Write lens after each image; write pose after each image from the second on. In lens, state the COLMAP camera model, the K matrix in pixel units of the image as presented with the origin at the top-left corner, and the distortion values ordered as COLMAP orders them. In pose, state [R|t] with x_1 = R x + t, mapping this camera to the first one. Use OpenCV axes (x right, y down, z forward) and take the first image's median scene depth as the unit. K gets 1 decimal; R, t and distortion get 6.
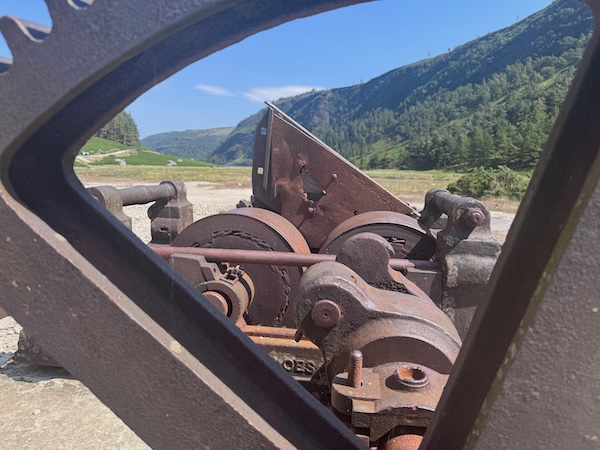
lens RADIAL K [[421.5, 0, 300.0], [0, 421.5, 225.0], [0, 0, 1]] dist [0.107269, -0.159981]
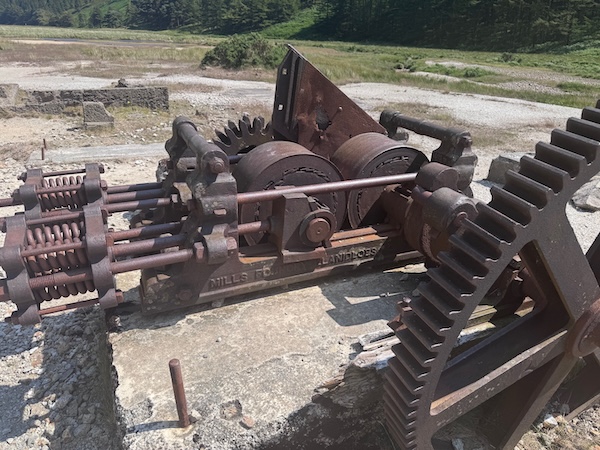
lens RADIAL K [[421.5, 0, 300.0], [0, 421.5, 225.0], [0, 0, 1]] dist [0.107269, -0.159981]
pose [[0.836666, -0.219003, 0.502023, -0.059703], [0.060376, 0.947872, 0.312879, -0.015609], [-0.544375, -0.231465, 0.806275, -0.003327]]
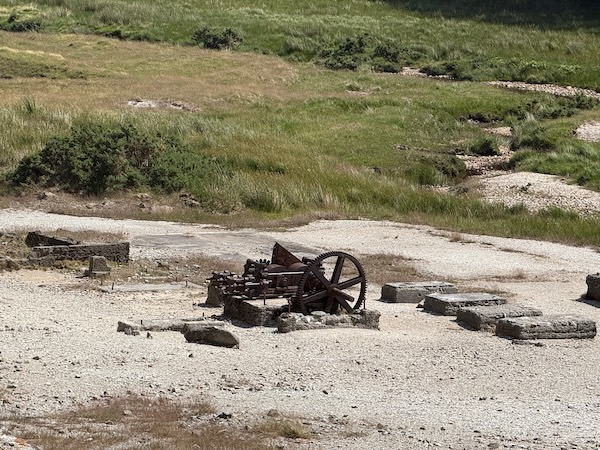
lens RADIAL K [[2866.7, 0, 300.0], [0, 2866.7, 225.0], [0, 0, 1]] dist [-0.026161, 1.177334]
pose [[0.790059, -0.071738, 0.608819, -1.556950], [0.065476, 0.997323, 0.032549, -0.120772], [-0.609524, 0.014147, 0.792641, -1.972663]]
